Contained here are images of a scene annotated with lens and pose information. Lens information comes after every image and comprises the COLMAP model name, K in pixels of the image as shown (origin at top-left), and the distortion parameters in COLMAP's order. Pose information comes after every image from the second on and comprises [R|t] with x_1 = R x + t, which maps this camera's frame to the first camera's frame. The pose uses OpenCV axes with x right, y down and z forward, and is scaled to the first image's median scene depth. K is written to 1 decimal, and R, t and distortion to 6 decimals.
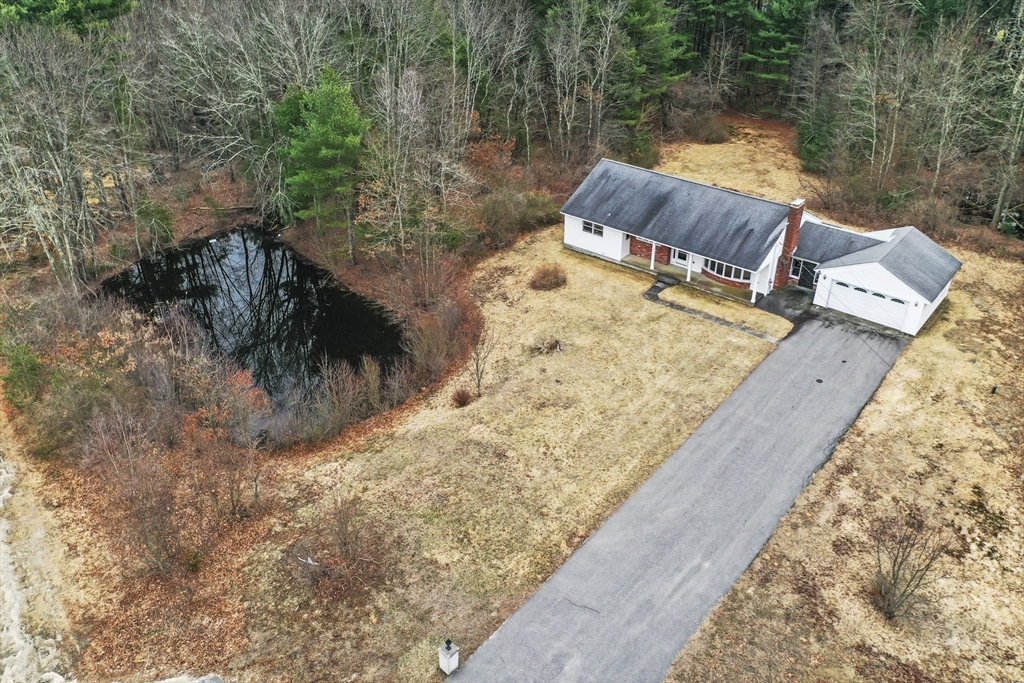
lens RADIAL K [[801.7, 0, 518.2], [0, 801.7, 339.4], [0, 0, 1]] dist [-0.001948, -0.006161]
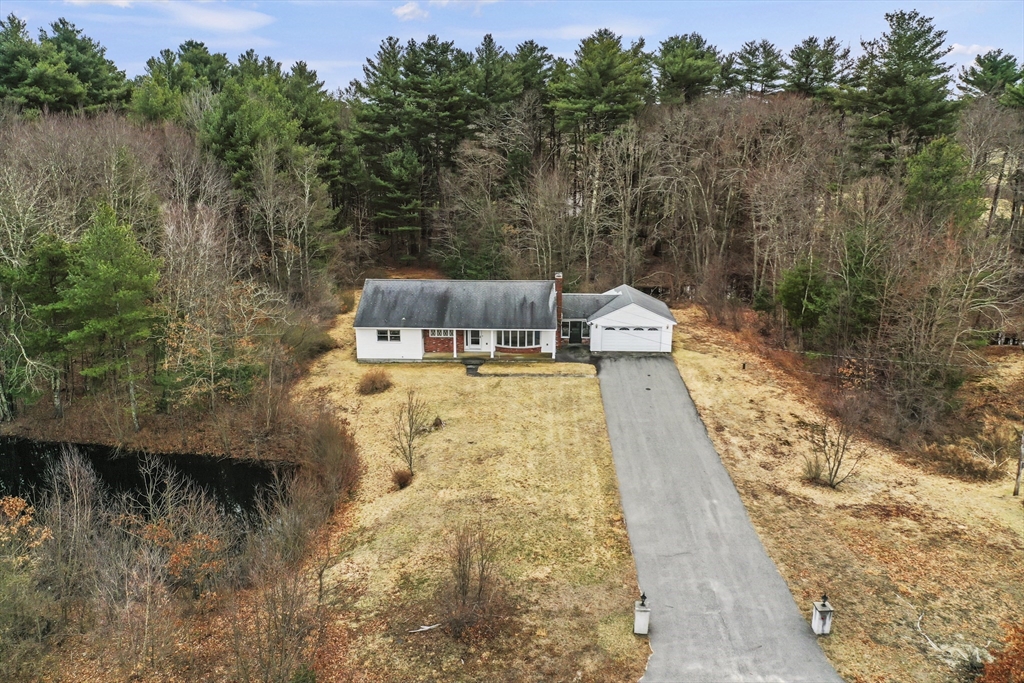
lens RADIAL K [[796.8, 0, 512.0], [0, 796.8, 341.5], [0, 0, 1]] dist [-0.003482, -0.004812]
pose [[0.791671, -0.165973, 0.587971, -0.477270], [0.315694, 0.935084, -0.161108, 0.108033], [-0.523063, 0.313164, 0.792675, 0.094777]]
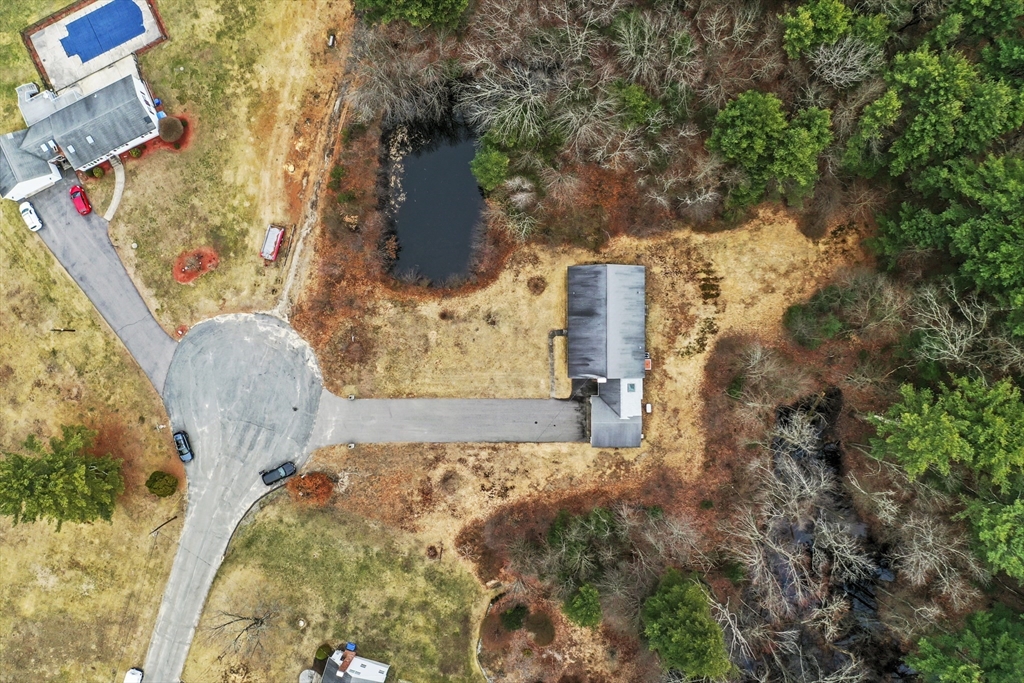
lens RADIAL K [[796.8, 0, 512.0], [0, 796.8, 341.5], [0, 0, 1]] dist [-0.003482, -0.004812]
pose [[0.639709, 0.768264, -0.023309, 0.177471], [-0.381466, 0.343670, 0.858123, -2.004932], [0.667275, -0.540057, 0.512915, -0.180637]]
